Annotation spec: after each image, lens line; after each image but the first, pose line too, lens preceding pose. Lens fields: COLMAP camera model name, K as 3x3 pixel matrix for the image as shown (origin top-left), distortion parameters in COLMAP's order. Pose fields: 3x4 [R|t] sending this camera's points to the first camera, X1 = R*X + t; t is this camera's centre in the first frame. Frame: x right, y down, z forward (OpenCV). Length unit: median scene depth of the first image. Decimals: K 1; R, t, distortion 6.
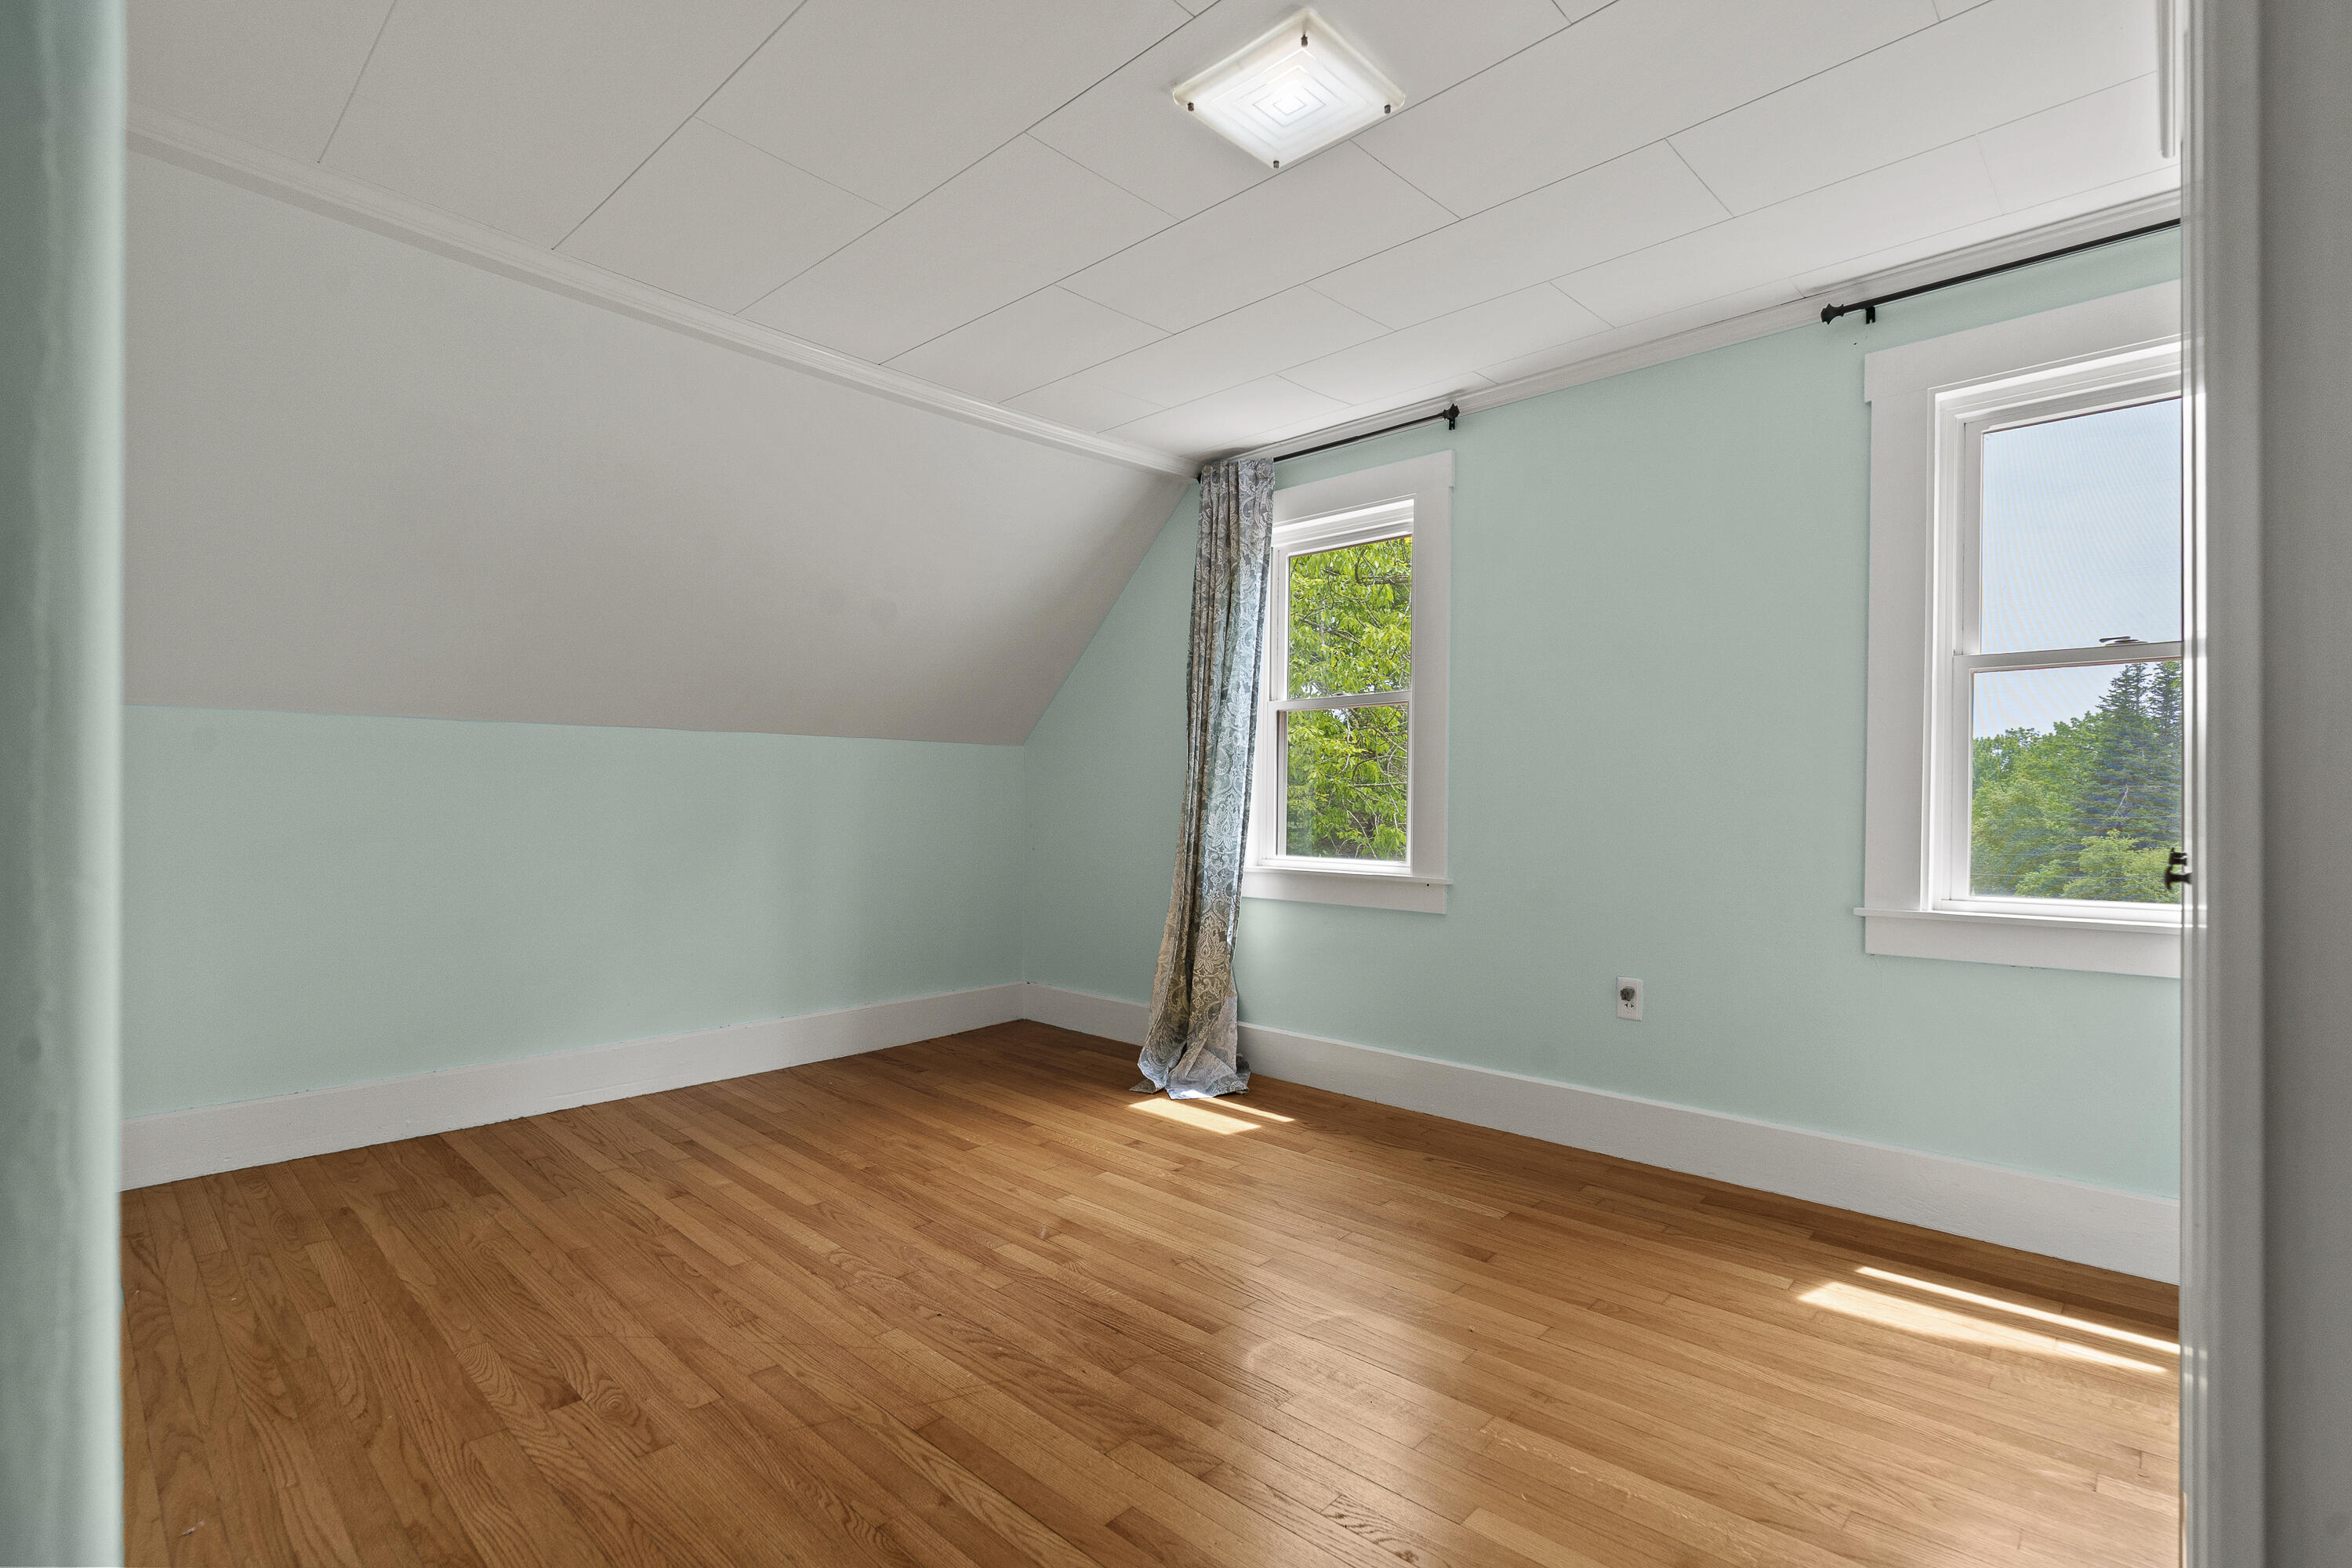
lens RADIAL K [[1081.7, 0, 1169.4], [0, 1081.7, 806.8], [0, 0, 1]] dist [-0.014808, 0.005630]
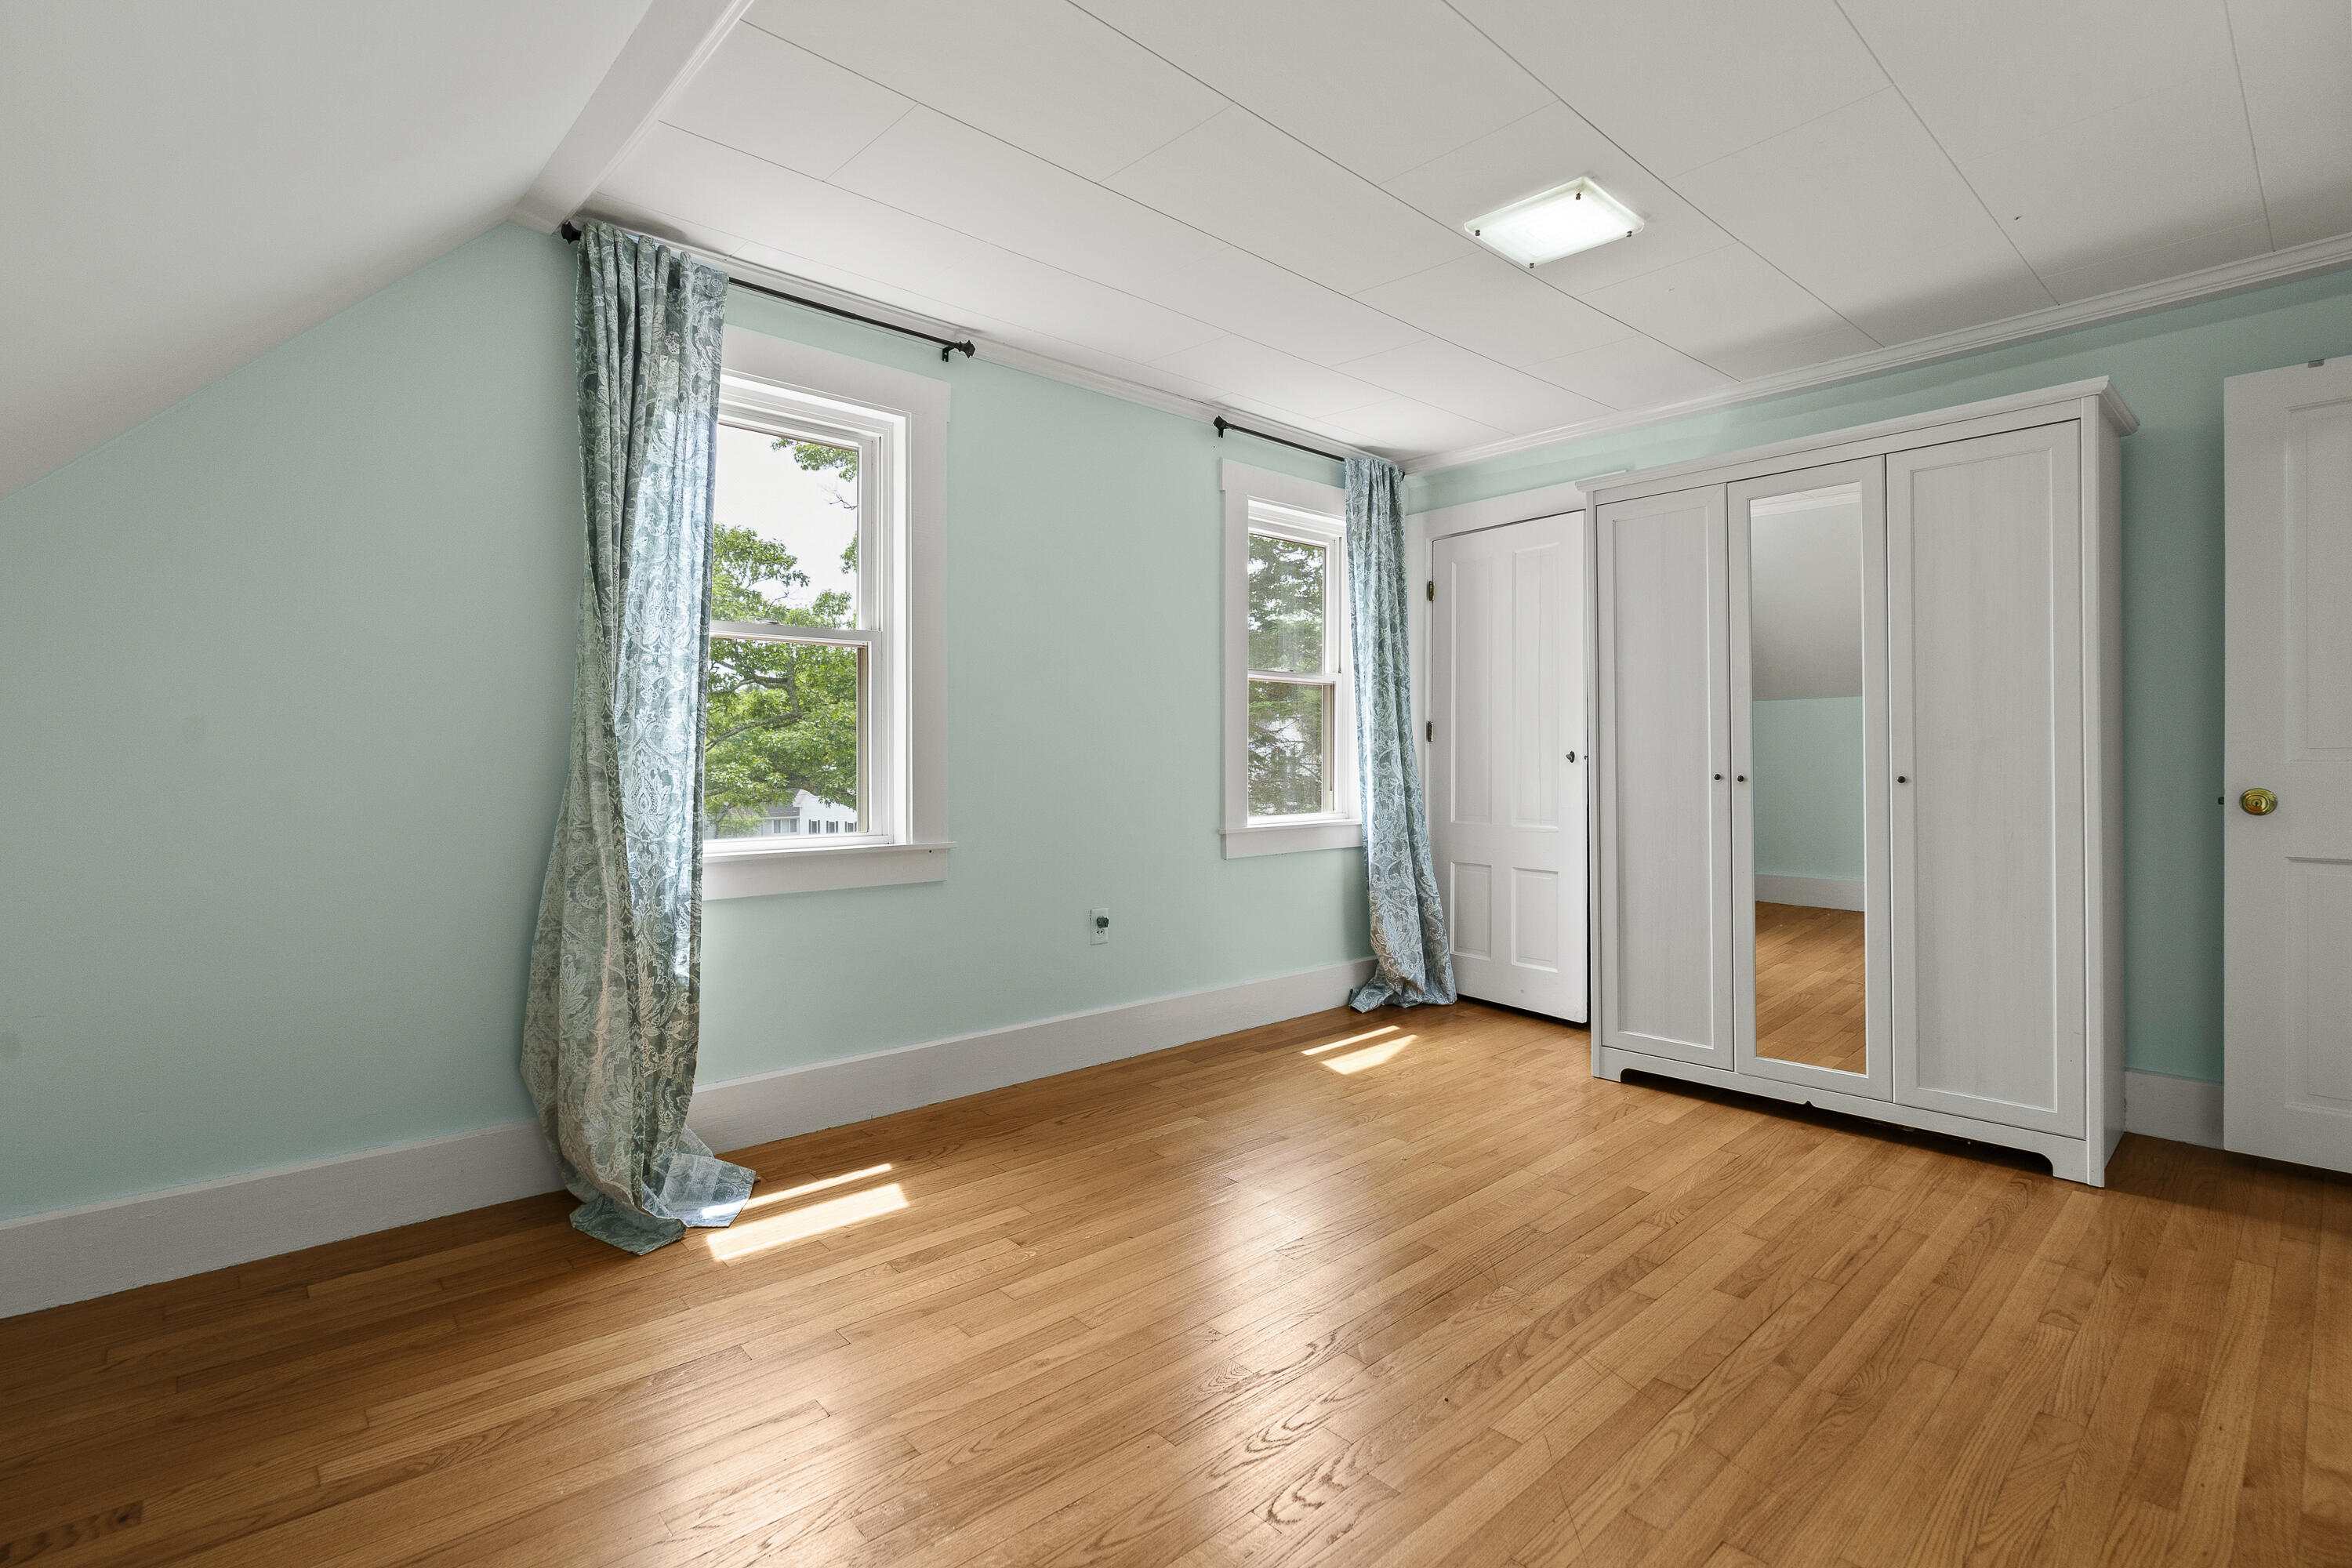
lens RADIAL K [[1103.3, 0, 1174.6], [0, 1103.3, 752.7], [0, 0, 1]] dist [-0.011096, 0.000825]
pose [[0.070474, 0.000601, 0.997513, -0.696875], [0.008699, 0.999961, -0.001217, -0.007694], [-0.997476, 0.008763, 0.070466, 0.759803]]
